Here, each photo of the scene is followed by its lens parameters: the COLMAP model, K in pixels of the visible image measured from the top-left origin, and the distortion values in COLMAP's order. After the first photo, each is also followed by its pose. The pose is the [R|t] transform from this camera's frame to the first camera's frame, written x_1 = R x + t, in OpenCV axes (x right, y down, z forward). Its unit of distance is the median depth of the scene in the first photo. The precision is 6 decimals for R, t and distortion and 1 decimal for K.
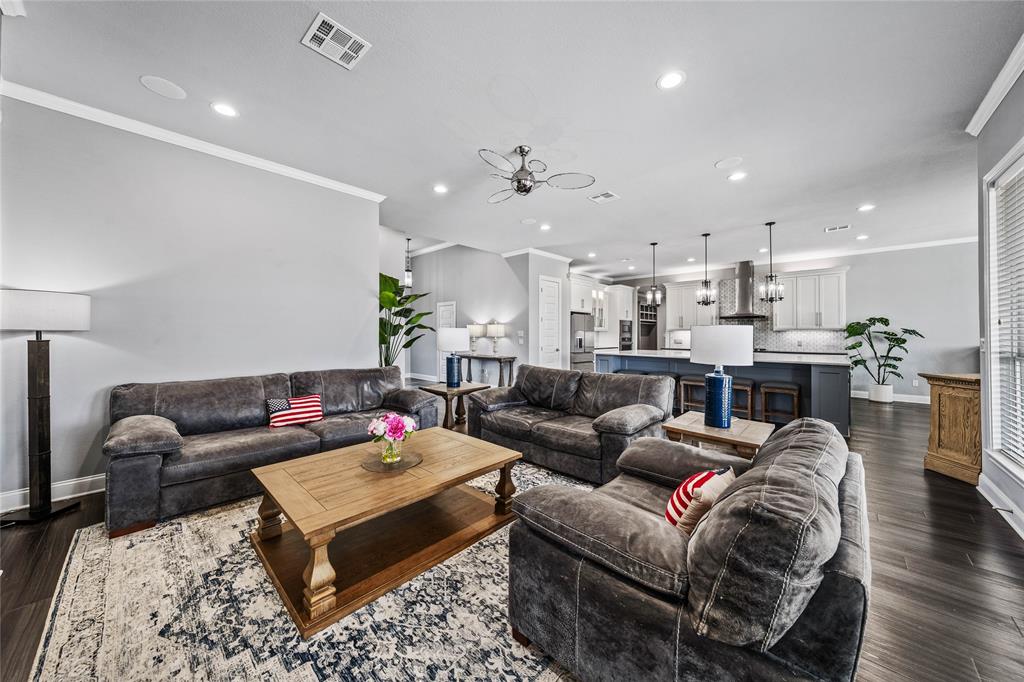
lens RADIAL K [[346.4, 0, 510.6], [0, 346.4, 332.6], [0, 0, 1]] dist [-0.002049, -0.000032]
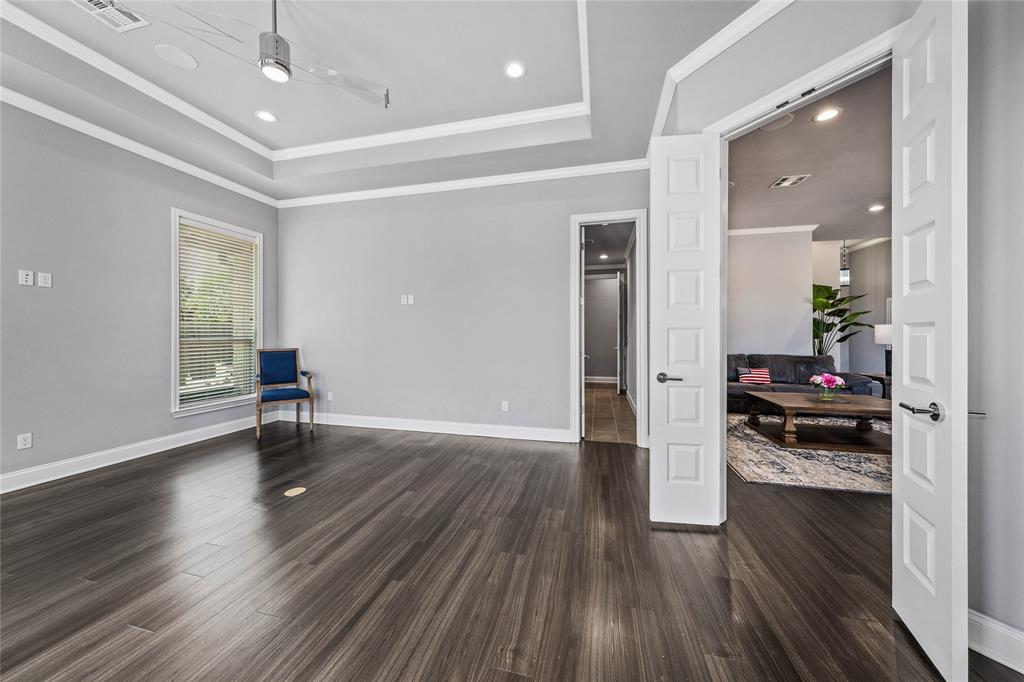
lens RADIAL K [[346.4, 0, 513.4], [0, 346.4, 335.0], [0, 0, 1]] dist [-0.002049, -0.000032]
pose [[0.488690, -0.002624, -0.872454, 0.190287], [0.004476, 0.999990, -0.000501, 0.014677], [0.872446, -0.003660, 0.488697, -0.573266]]
